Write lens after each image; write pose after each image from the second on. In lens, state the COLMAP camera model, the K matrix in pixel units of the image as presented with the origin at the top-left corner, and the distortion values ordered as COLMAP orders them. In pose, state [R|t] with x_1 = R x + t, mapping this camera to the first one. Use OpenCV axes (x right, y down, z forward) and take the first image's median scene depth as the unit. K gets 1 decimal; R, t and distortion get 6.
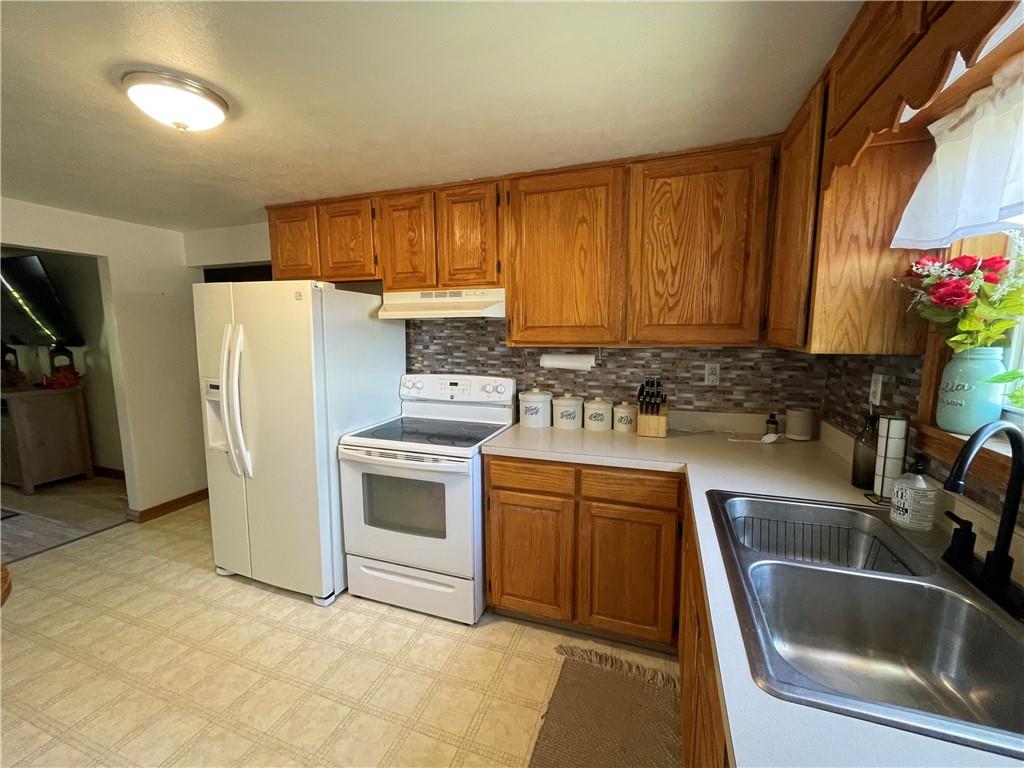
lens RADIAL K [[417.1, 0, 511.7], [0, 417.1, 380.2], [0, 0, 1]] dist [-0.004182, -0.000144]
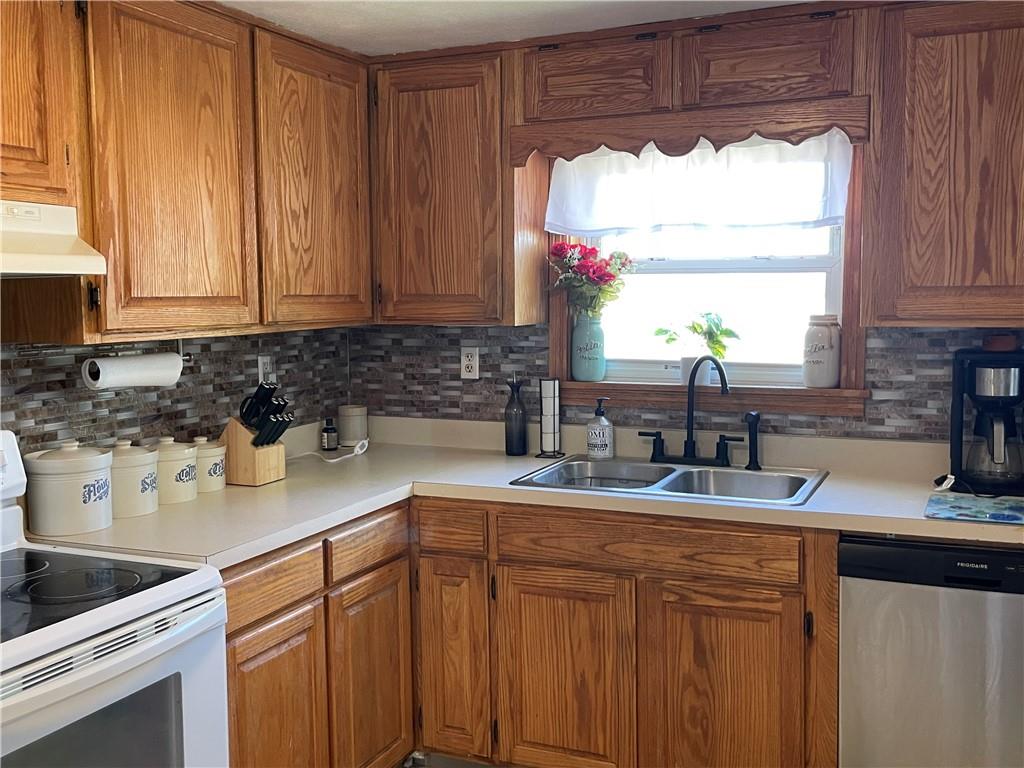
lens RADIAL K [[1021.6, 0, 512.2], [0, 1021.6, 383.2], [0, 0, 1]] dist [0.025969, 0.000000]
pose [[0.065108, -0.082272, 0.994481, -1.162612], [0.124961, 0.989423, 0.073673, -0.074307], [-0.990023, 0.119474, 0.074700, 0.569320]]
